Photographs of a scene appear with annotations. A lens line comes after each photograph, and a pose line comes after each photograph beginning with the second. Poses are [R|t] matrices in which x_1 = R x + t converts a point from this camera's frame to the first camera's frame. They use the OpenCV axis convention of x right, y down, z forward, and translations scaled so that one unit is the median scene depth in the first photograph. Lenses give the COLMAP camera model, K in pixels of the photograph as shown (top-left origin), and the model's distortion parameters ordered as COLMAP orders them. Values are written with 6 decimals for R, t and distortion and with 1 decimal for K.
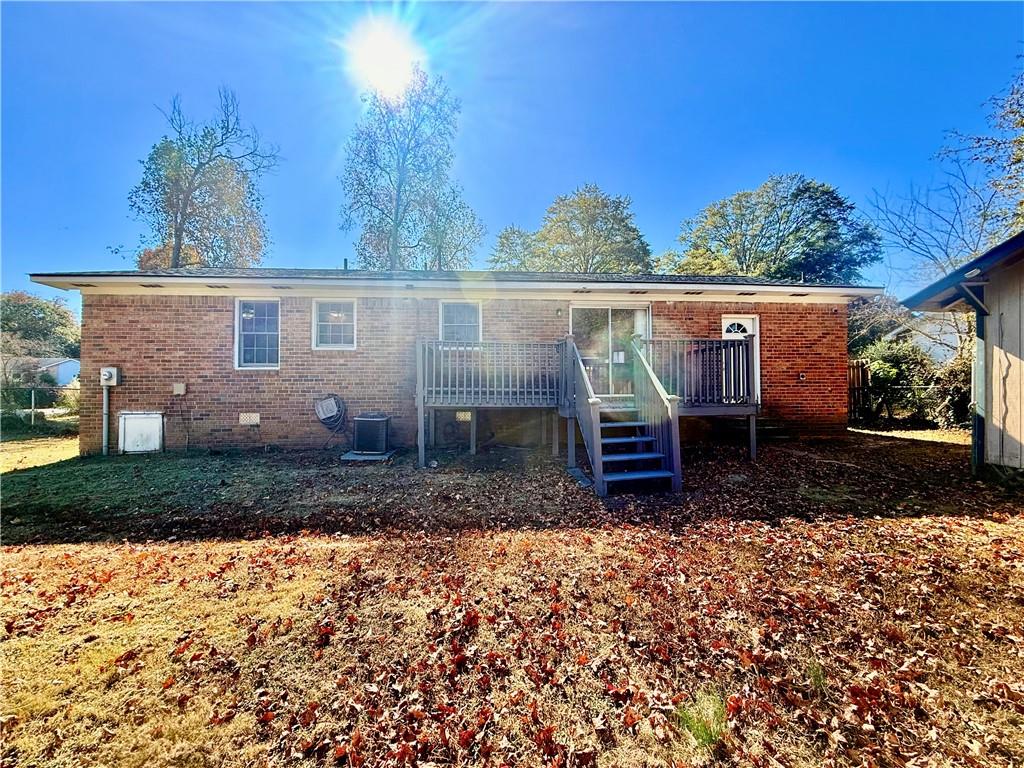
lens RADIAL K [[408.3, 0, 510.1], [0, 408.3, 384.3], [0, 0, 1]] dist [-0.000753, 0.000081]
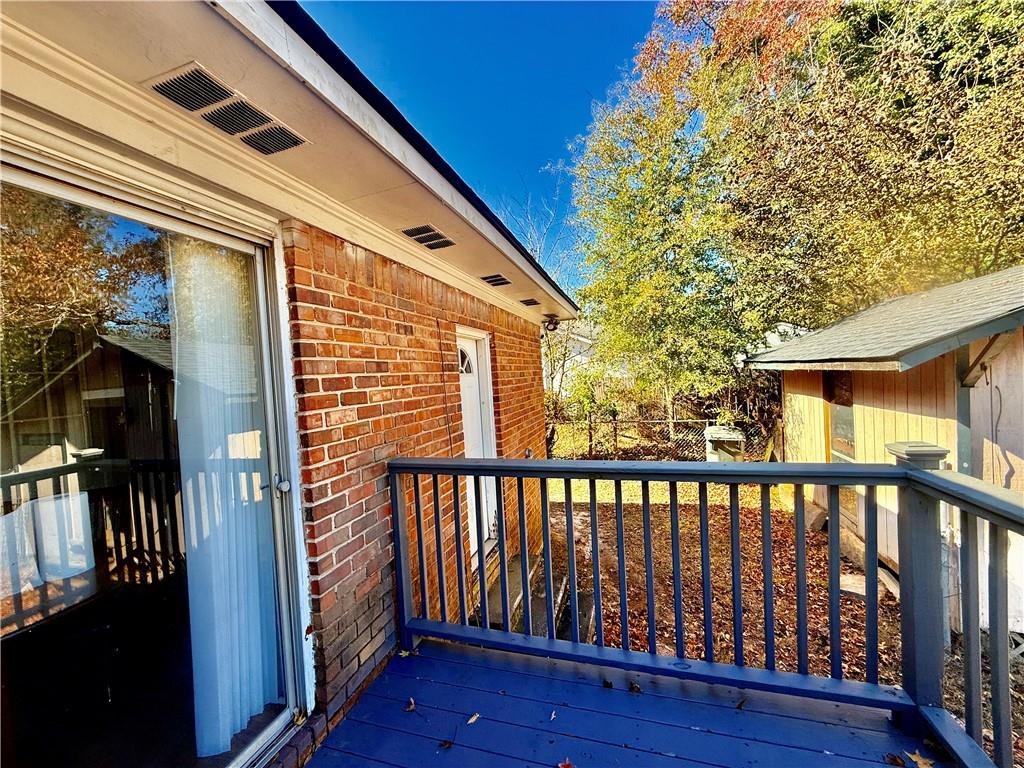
lens RADIAL K [[408.3, 0, 510.1], [0, 408.3, 384.3], [0, 0, 1]] dist [-0.000753, 0.000081]
pose [[0.368508, -0.039100, 0.928802, 0.207773], [0.023786, 0.999185, 0.032626, -0.126320], [-0.929320, 0.010069, 0.369138, 0.849338]]
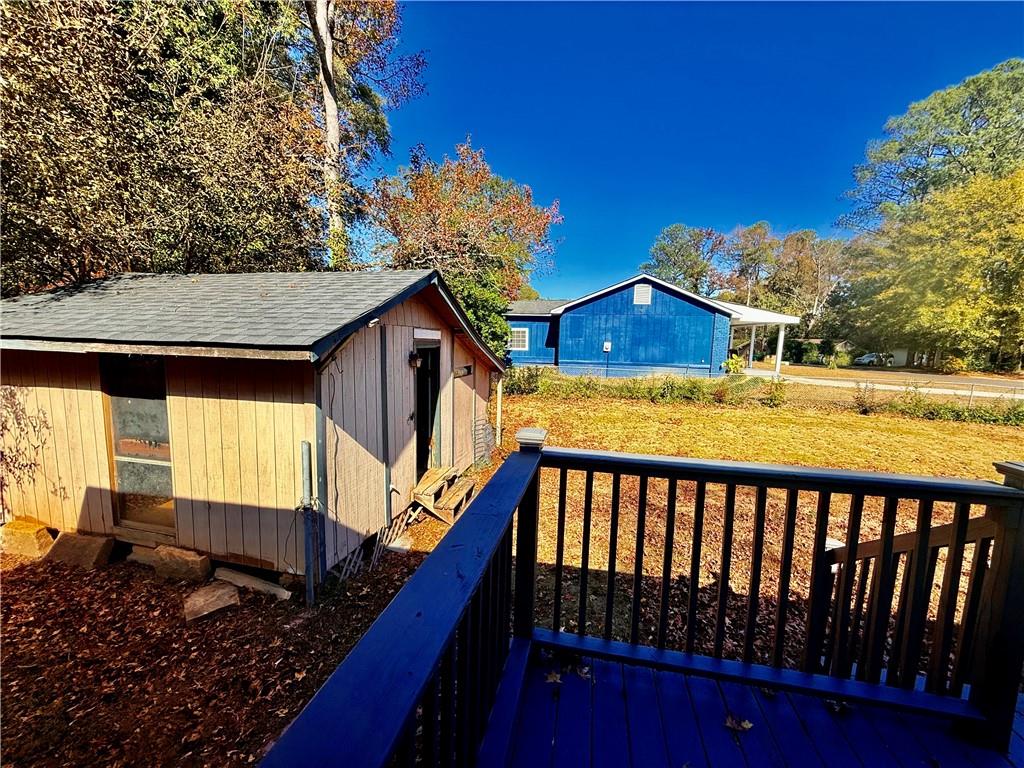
lens RADIAL K [[408.3, 0, 510.1], [0, 408.3, 384.3], [0, 0, 1]] dist [-0.000753, 0.000081]
pose [[-0.958445, -0.049679, 0.280918, 0.389165], [-0.028480, 0.996464, 0.079051, -0.130918], [-0.283852, 0.067766, -0.956470, 0.952491]]
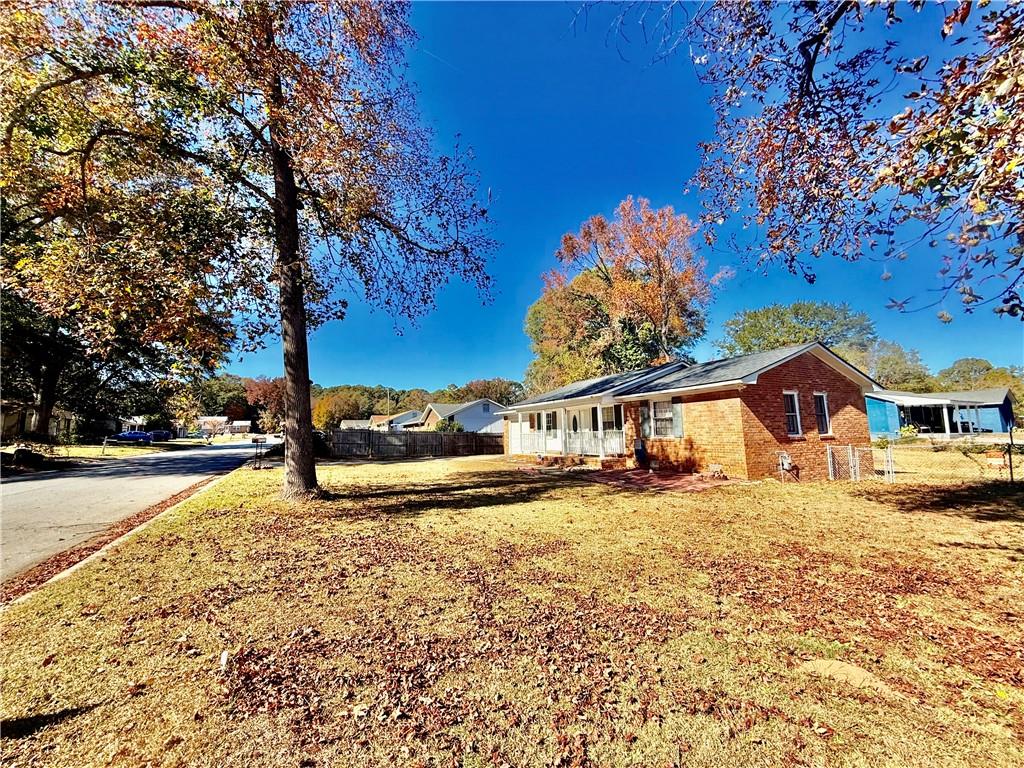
lens RADIAL K [[408.3, 0, 510.1], [0, 408.3, 384.3], [0, 0, 1]] dist [-0.000753, 0.000081]
pose [[-0.384156, 0.127800, 0.914380, -1.979144], [-0.008099, 0.989869, -0.141754, 0.020900], [-0.923233, -0.061862, -0.379229, 3.011503]]
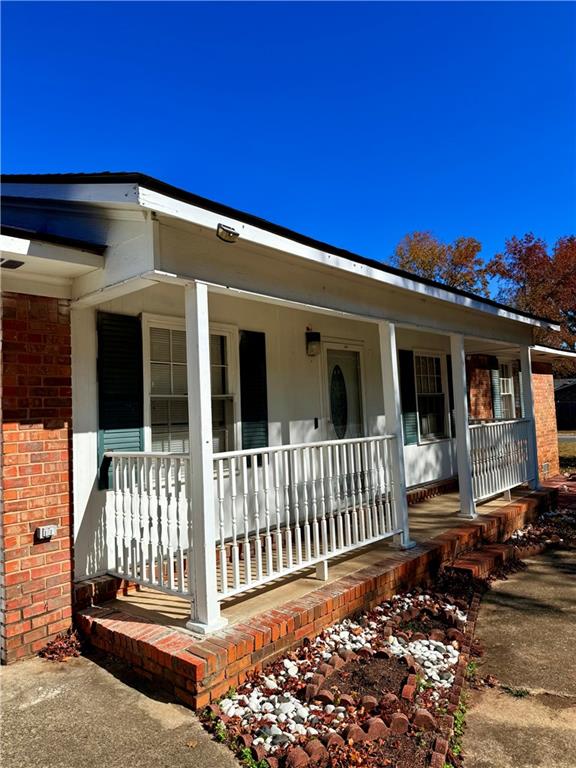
lens RADIAL K [[534.0, 0, 288.0], [0, 534.0, 384.0], [0, 0, 1]] dist [0.109847, -0.171314]
pose [[-0.716939, -0.000831, -0.697136, 0.556844], [0.063443, 0.995772, -0.066432, -0.057966], [0.694243, -0.091856, -0.713855, 2.316160]]
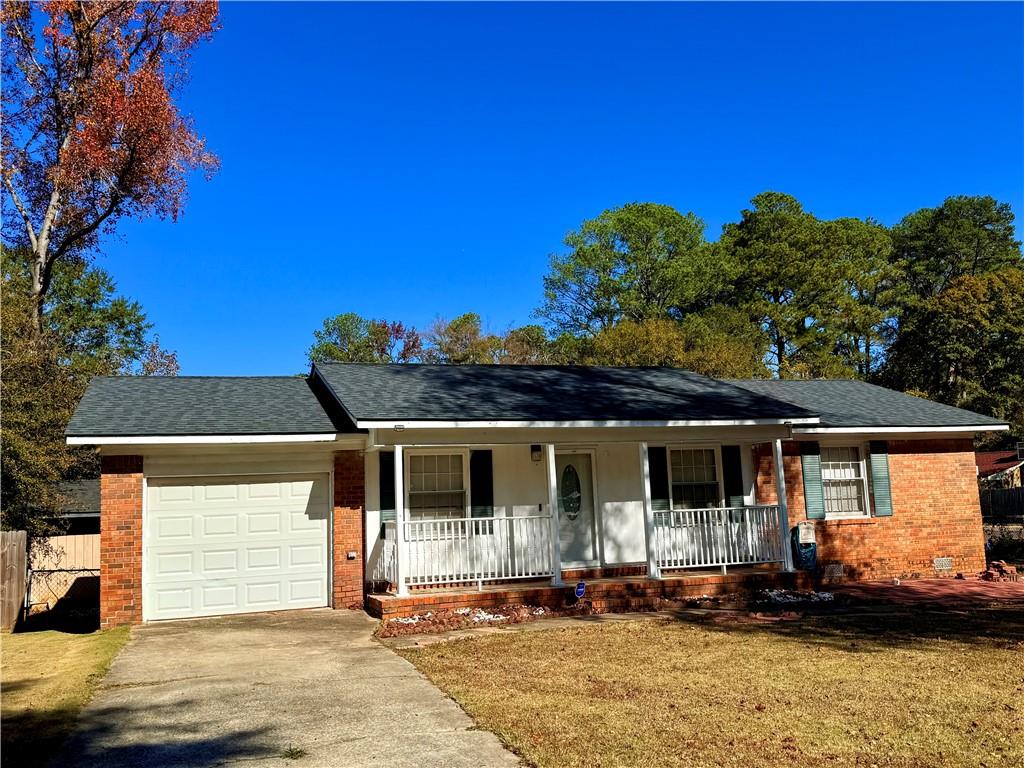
lens RADIAL K [[923.4, 0, 513.2], [0, 923.4, 391.4], [0, 0, 1]] dist [0.187273, -0.371705]
pose [[-0.968805, 0.014241, -0.247415, 0.525576], [0.052096, 0.987743, -0.147140, -0.011682], [0.242287, -0.155439, -0.957672, 3.567035]]
